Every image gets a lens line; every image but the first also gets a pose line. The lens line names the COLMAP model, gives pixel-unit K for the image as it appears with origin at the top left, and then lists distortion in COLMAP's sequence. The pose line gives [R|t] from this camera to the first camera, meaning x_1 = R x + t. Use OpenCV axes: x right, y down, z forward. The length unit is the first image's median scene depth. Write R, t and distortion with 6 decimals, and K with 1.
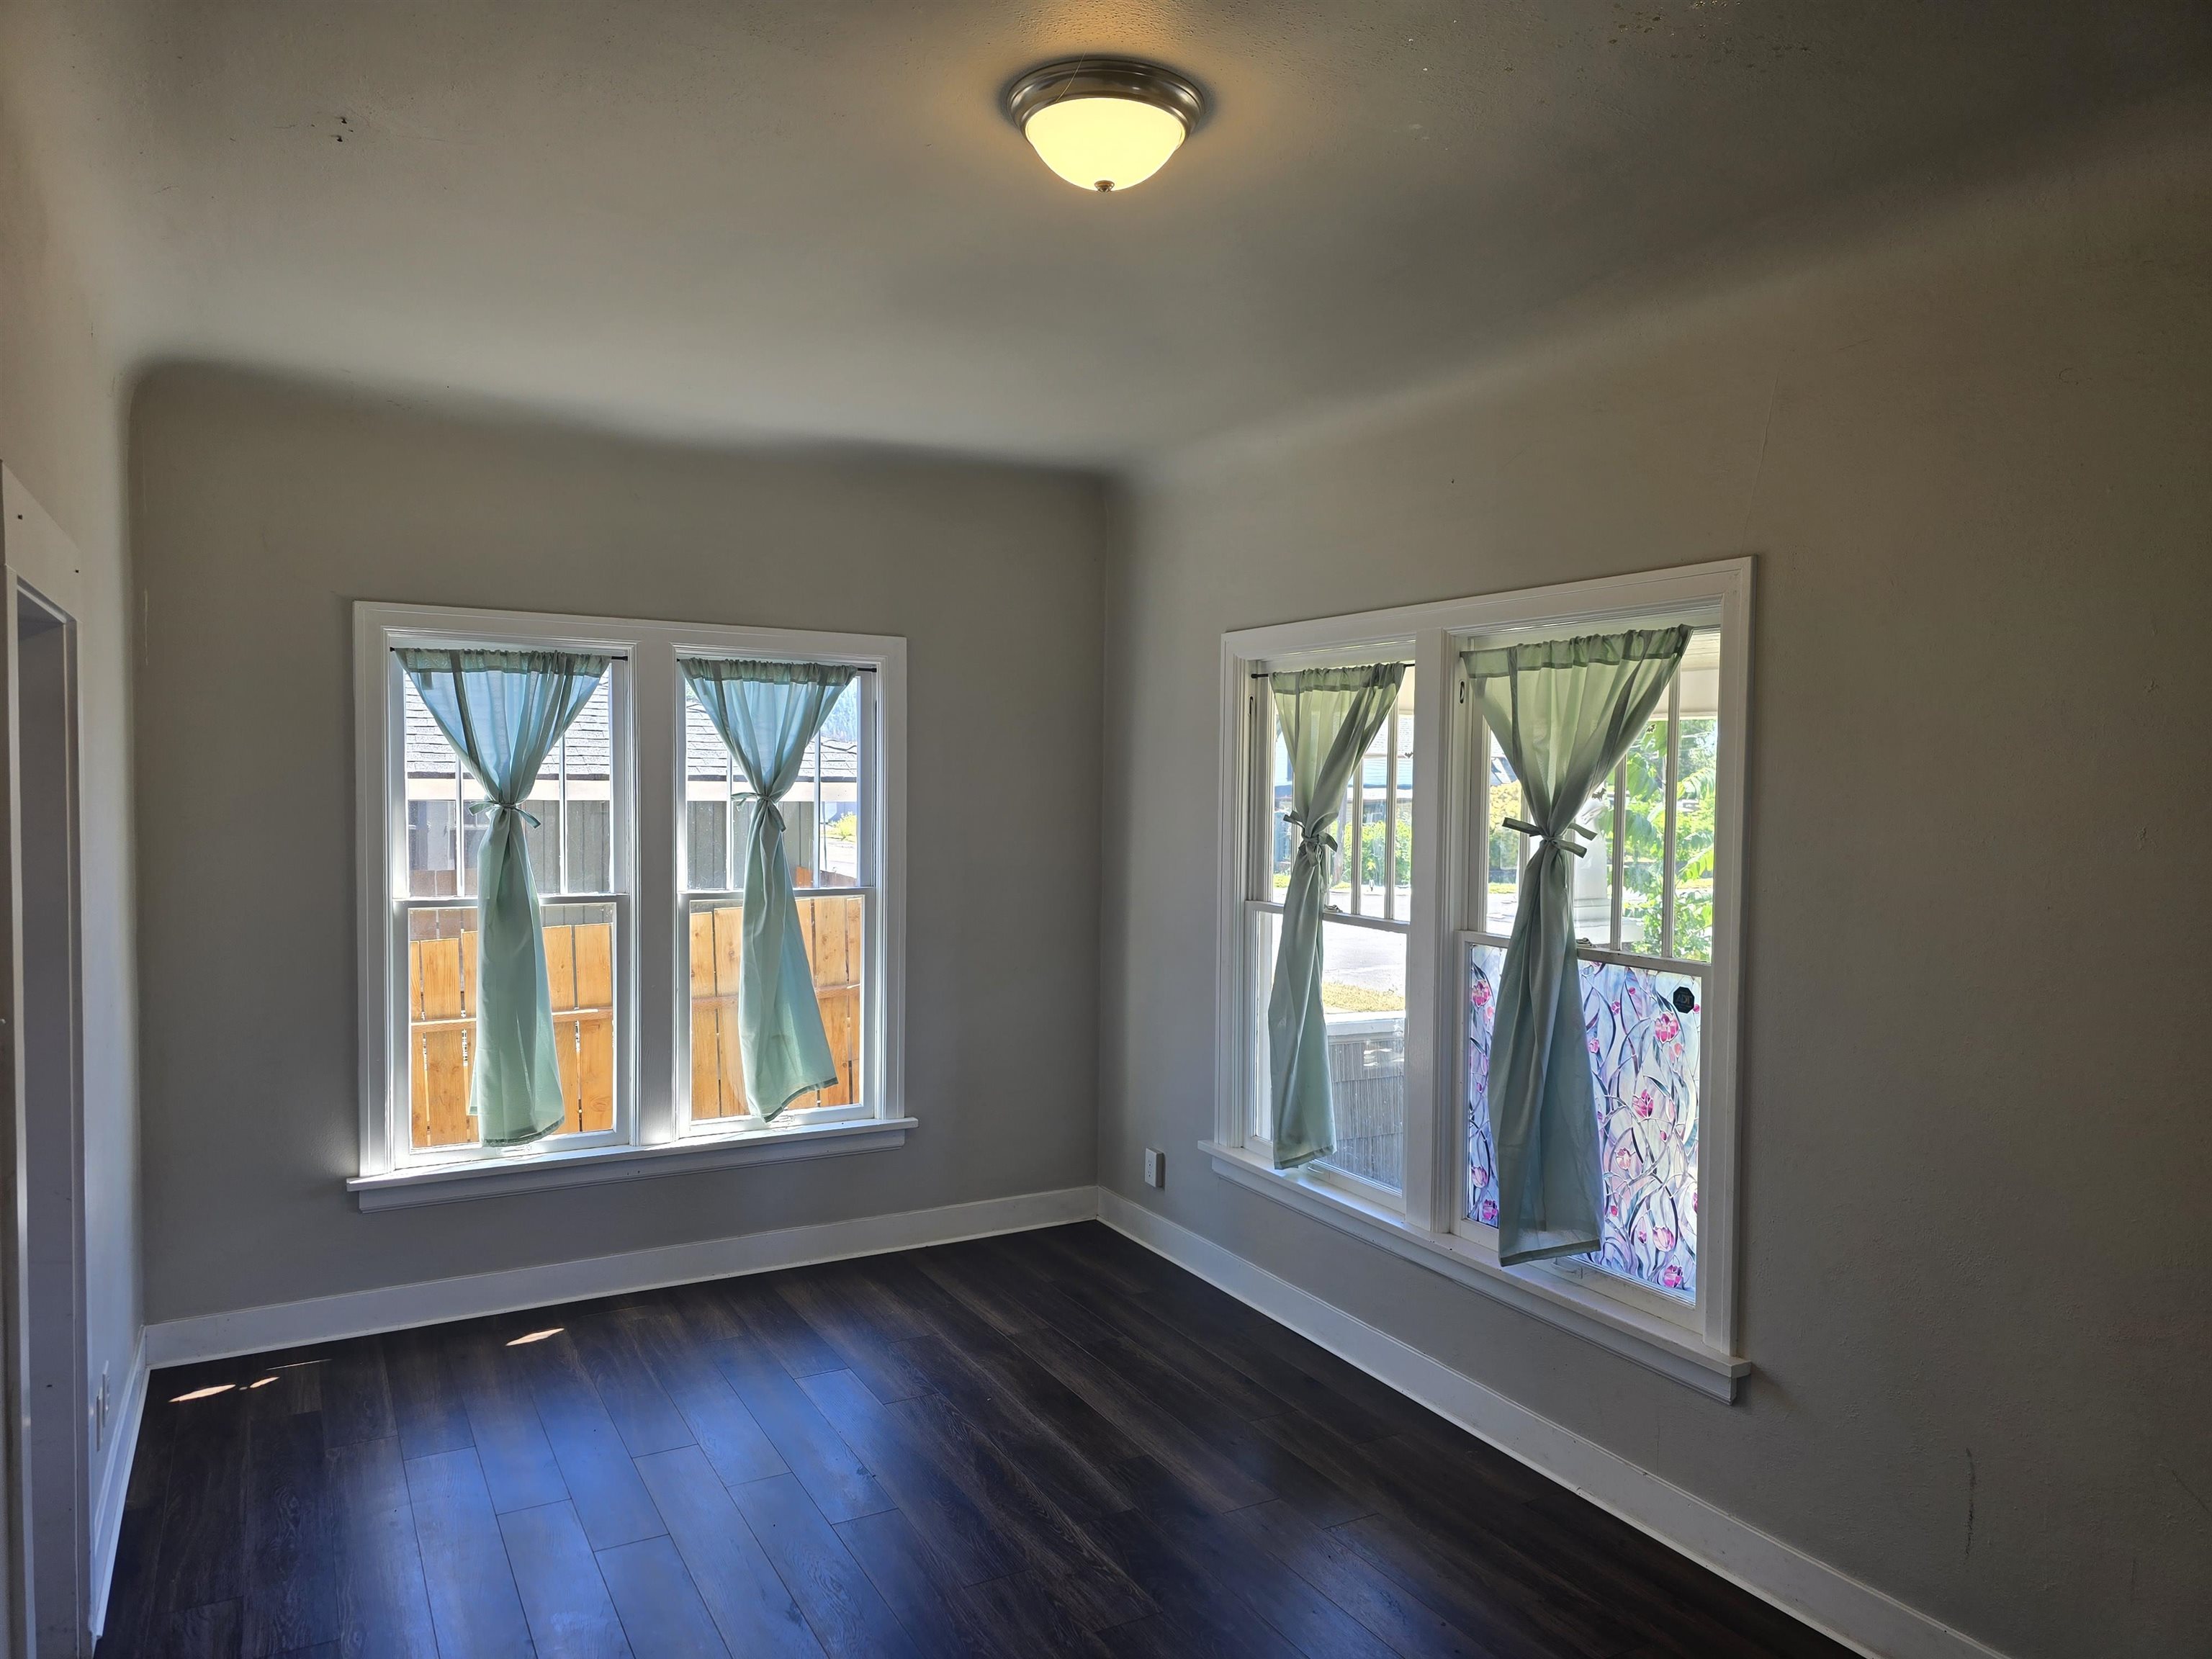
lens RADIAL K [[1472.8, 0, 1110.9], [0, 1472.8, 840.3], [0, 0, 1]] dist [0.065006, -0.075975]
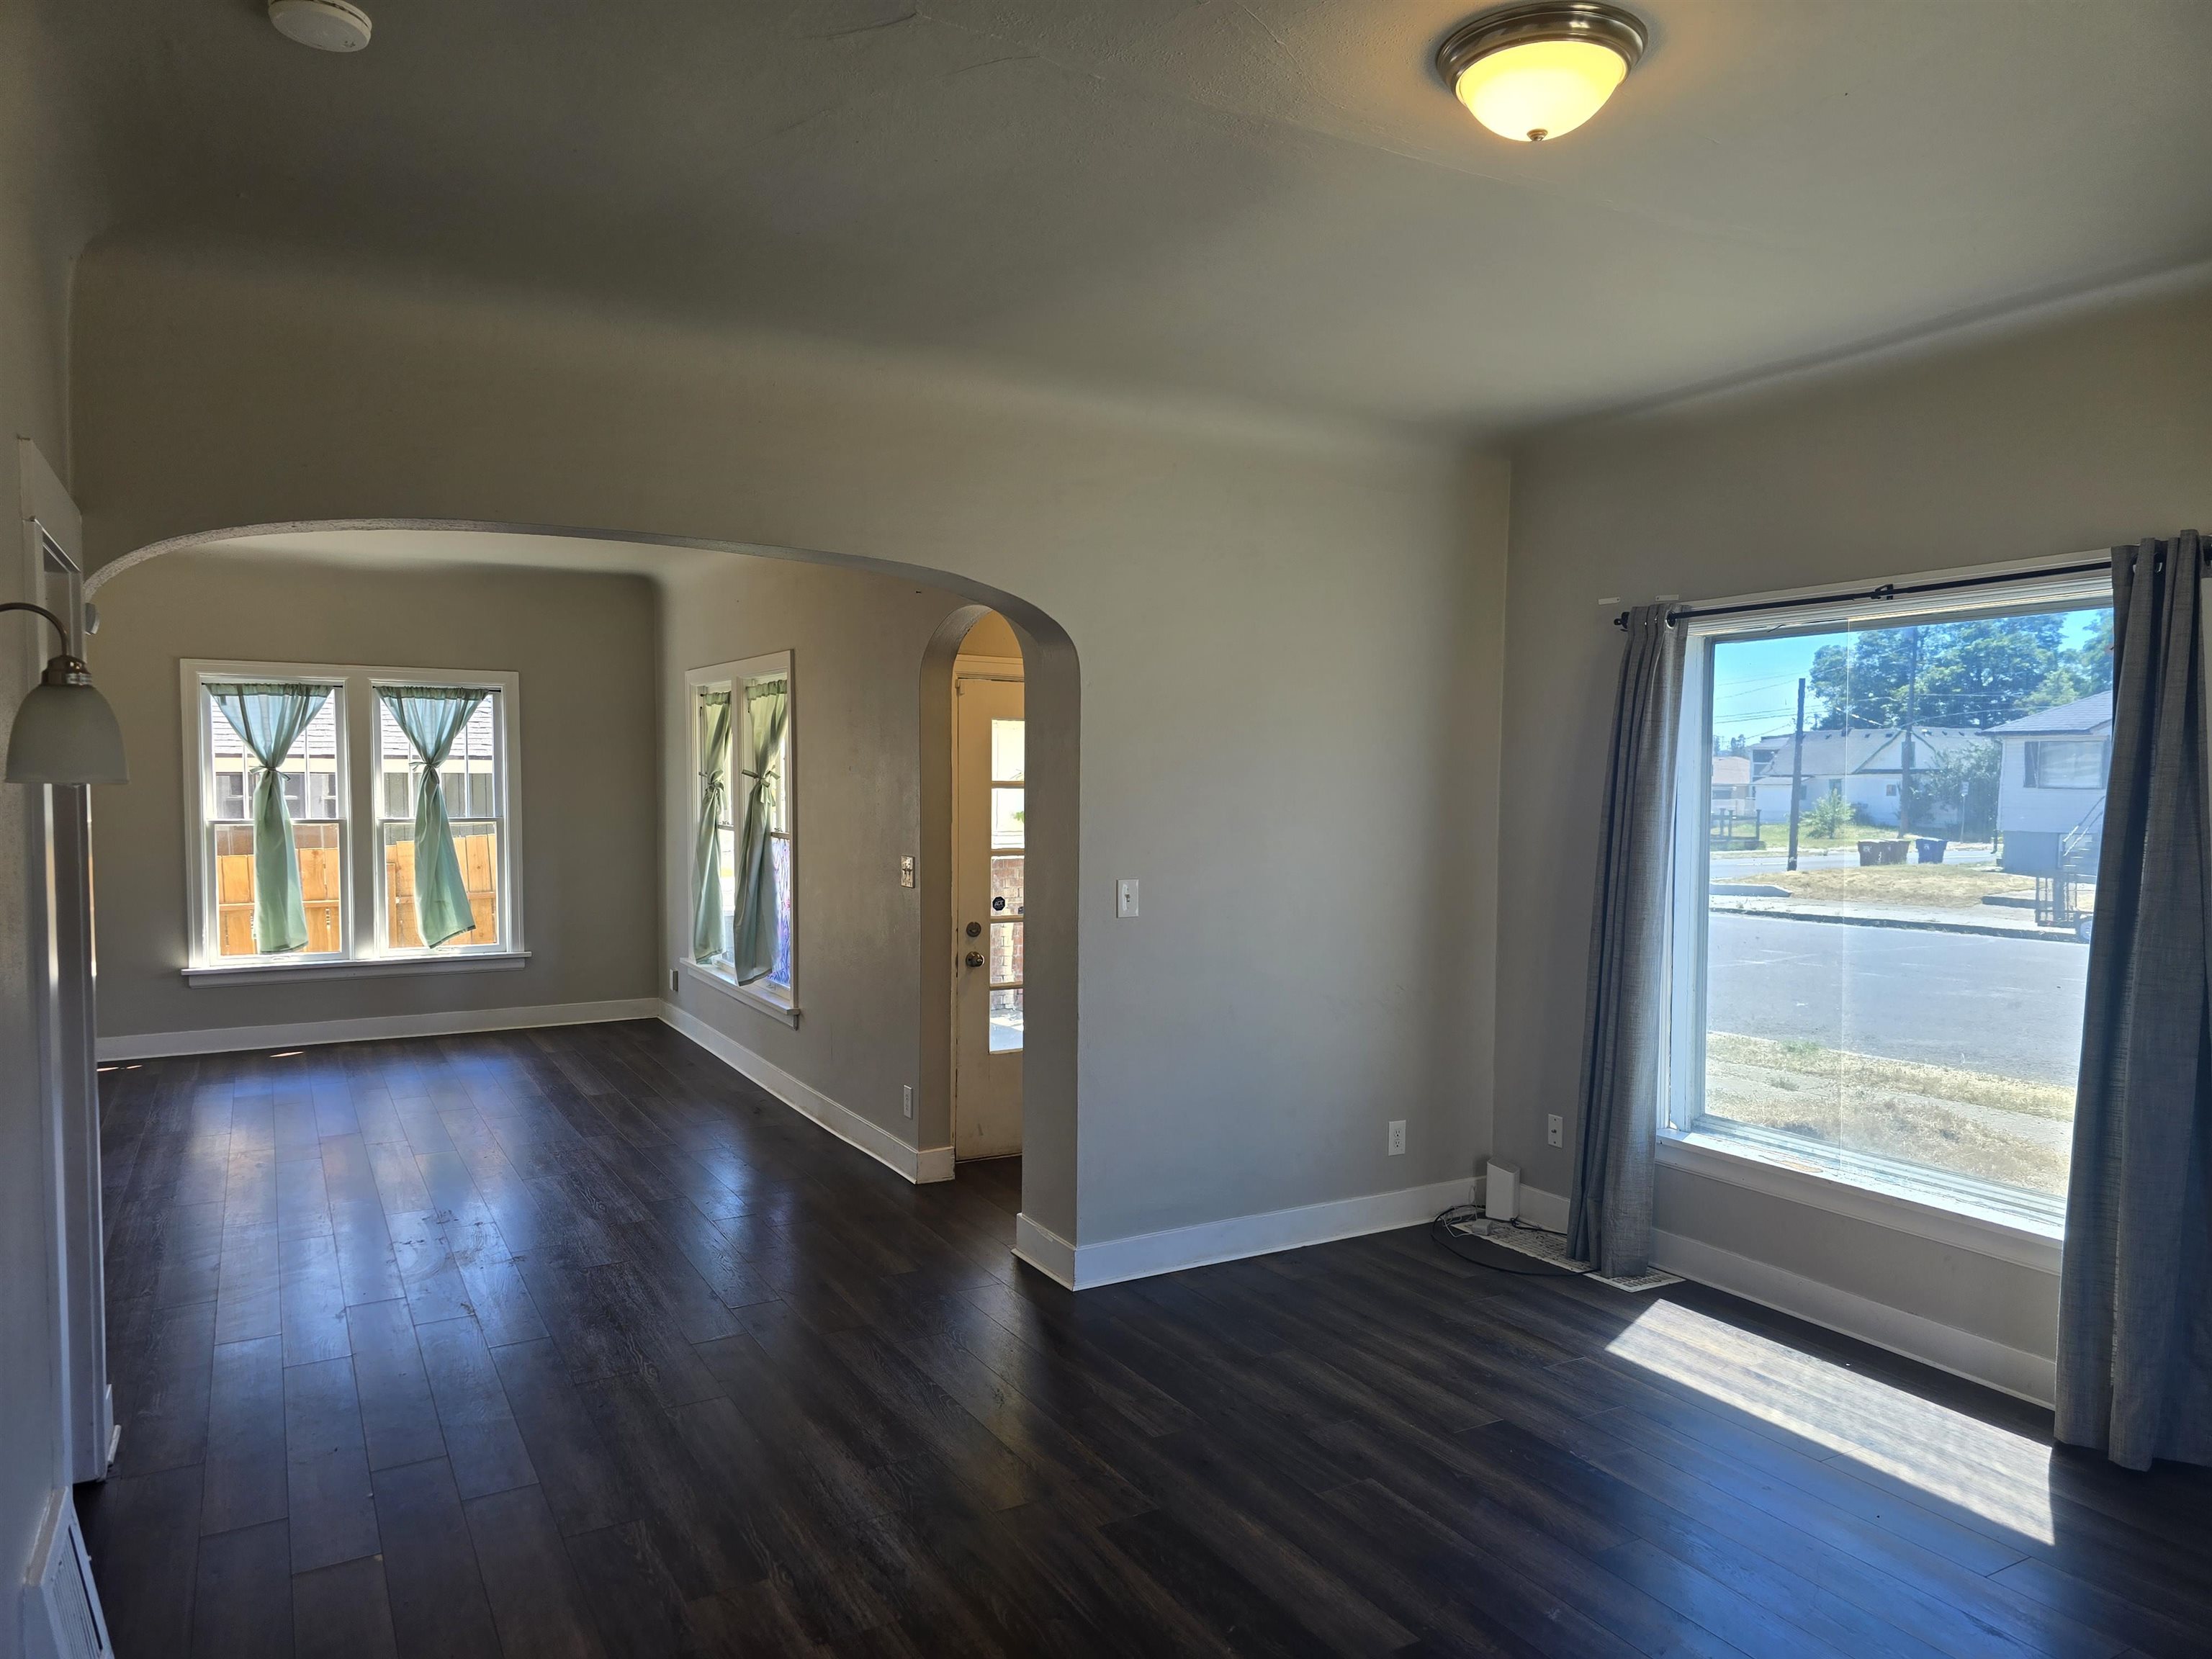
lens RADIAL K [[1504.3, 0, 1102.6], [0, 1504.3, 852.3], [0, 0, 1]] dist [0.092030, -0.076210]
pose [[0.999980, -0.006092, -0.001580, 0.596419], [0.006116, 0.999860, 0.015580, 0.054134], [0.001485, -0.015590, 0.999877, -0.854001]]
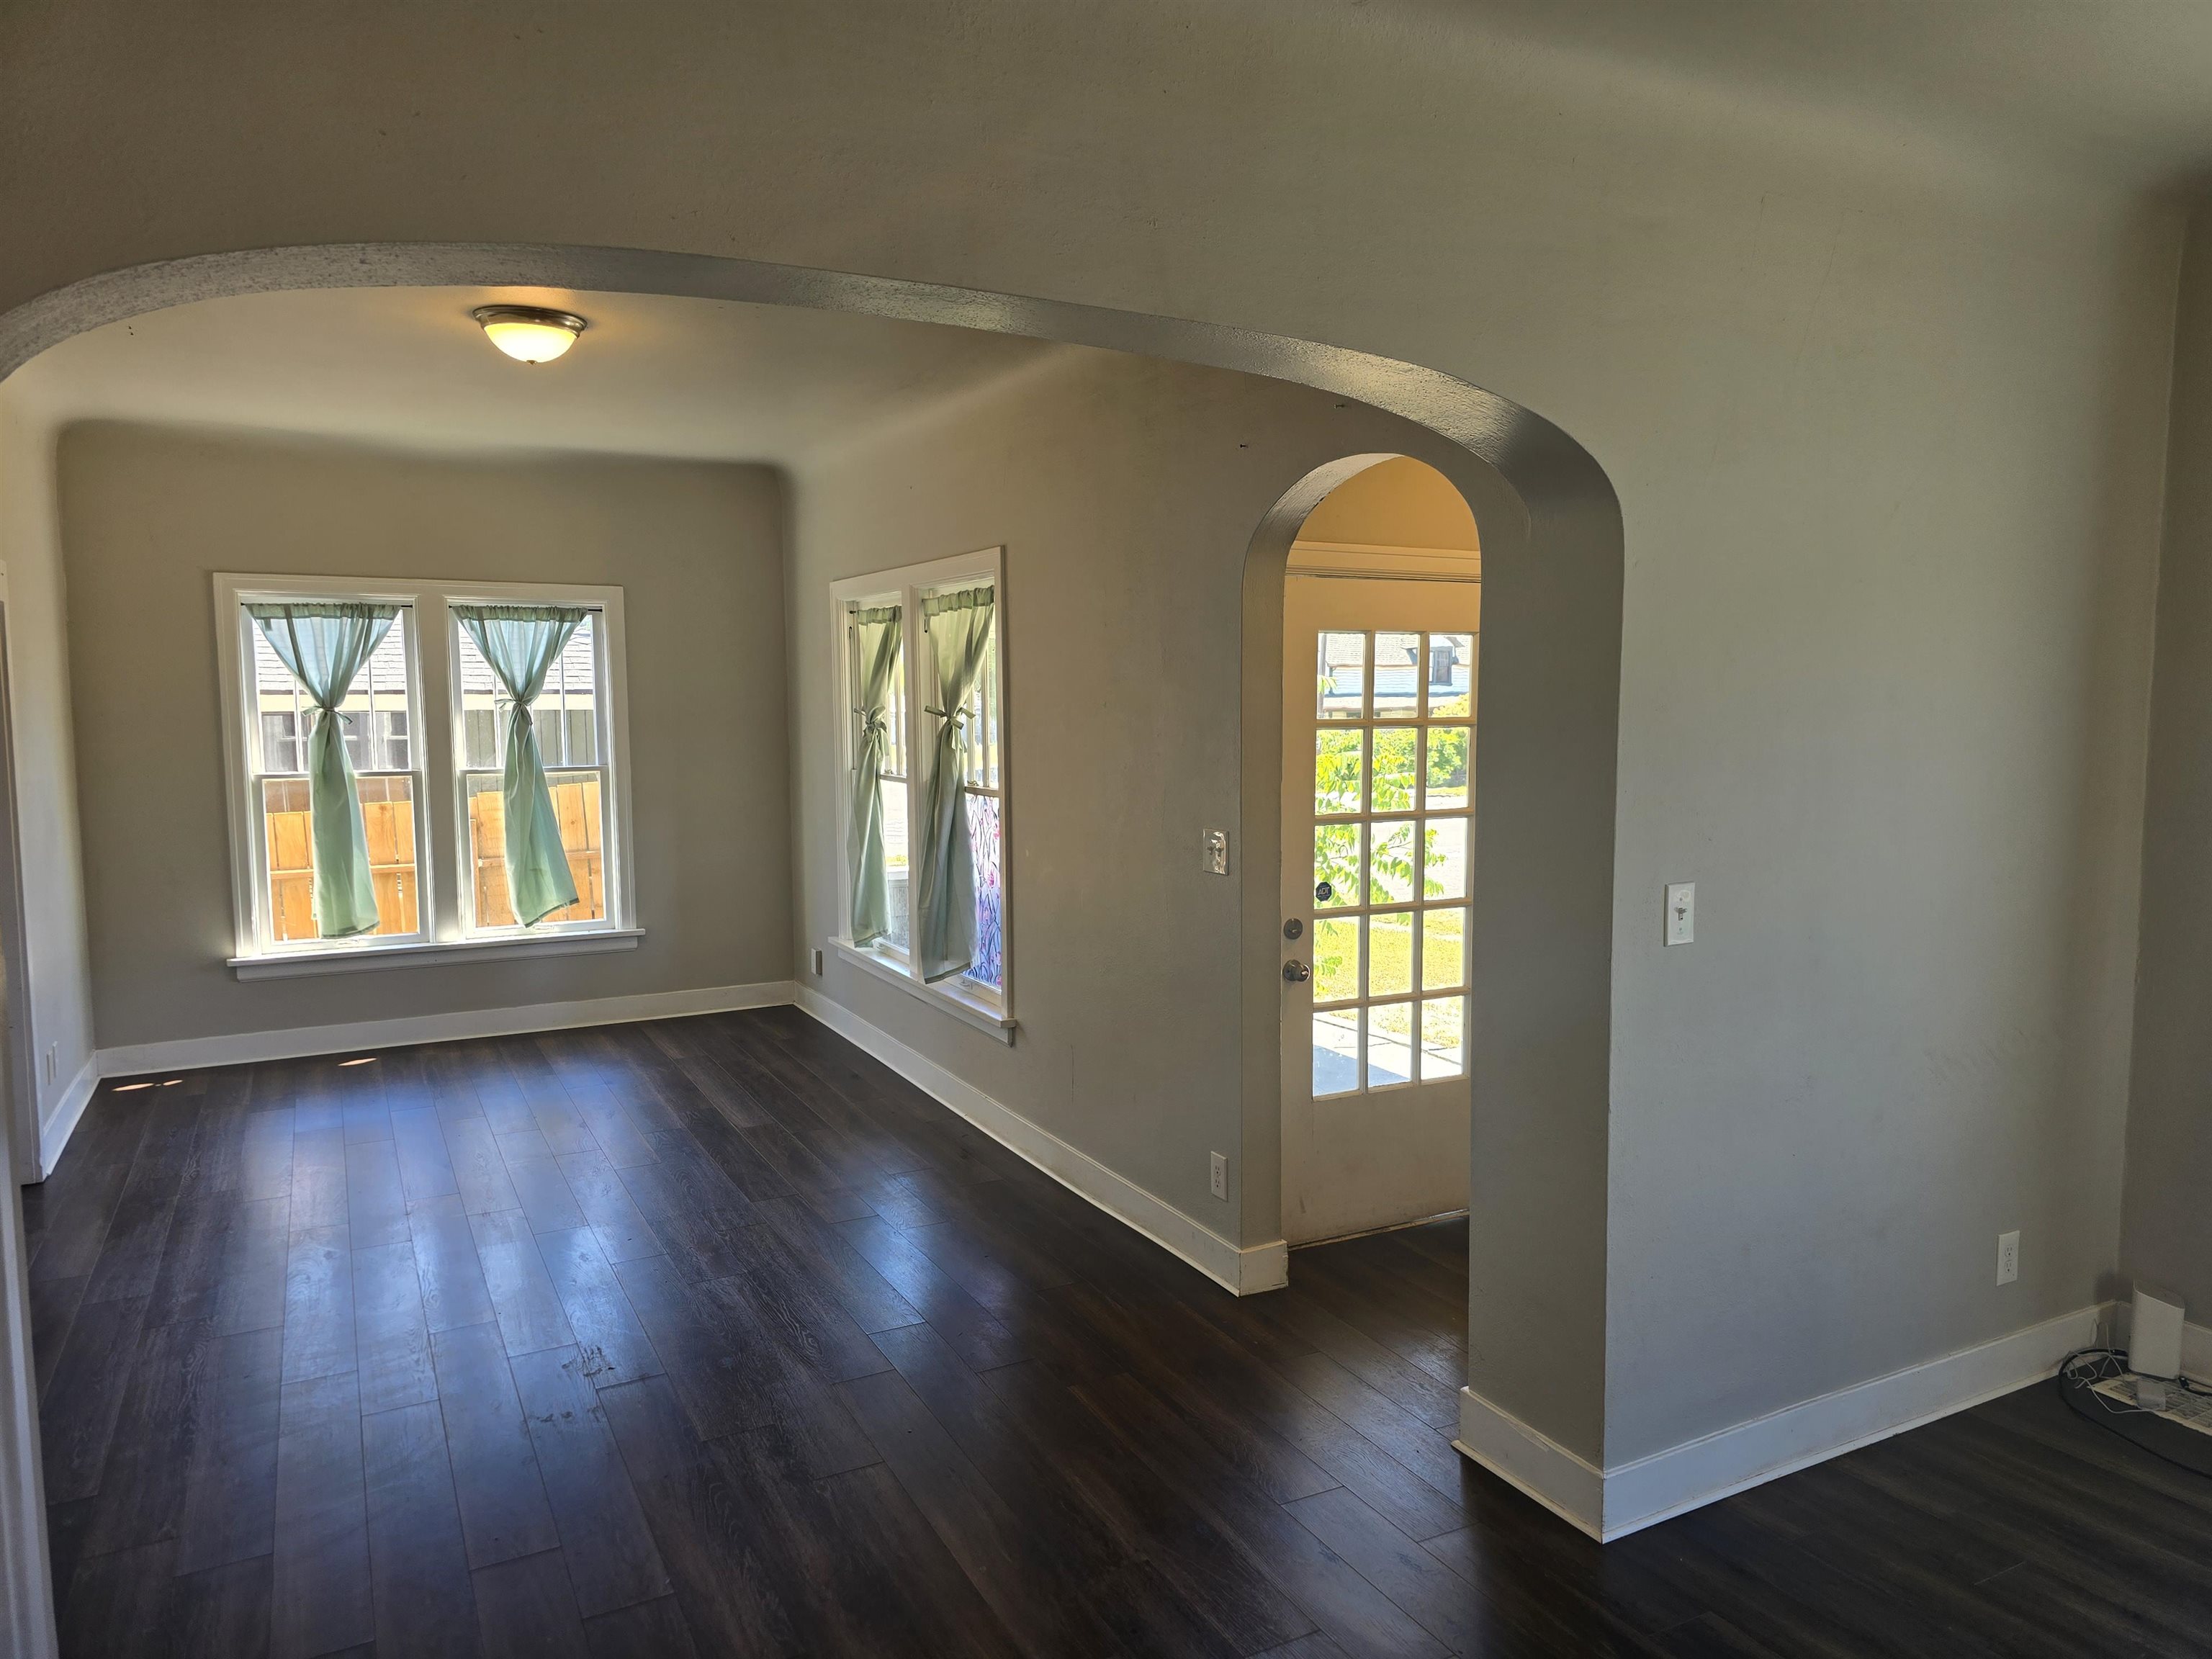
lens RADIAL K [[1501.0, 0, 1106.0], [0, 1501.0, 829.5], [0, 0, 1]] dist [0.091282, -0.090290]
pose [[0.999516, -0.014440, -0.027548, 0.390368], [0.015826, 0.998585, 0.050774, 0.029681], [0.026776, -0.051185, 0.998330, -0.479252]]
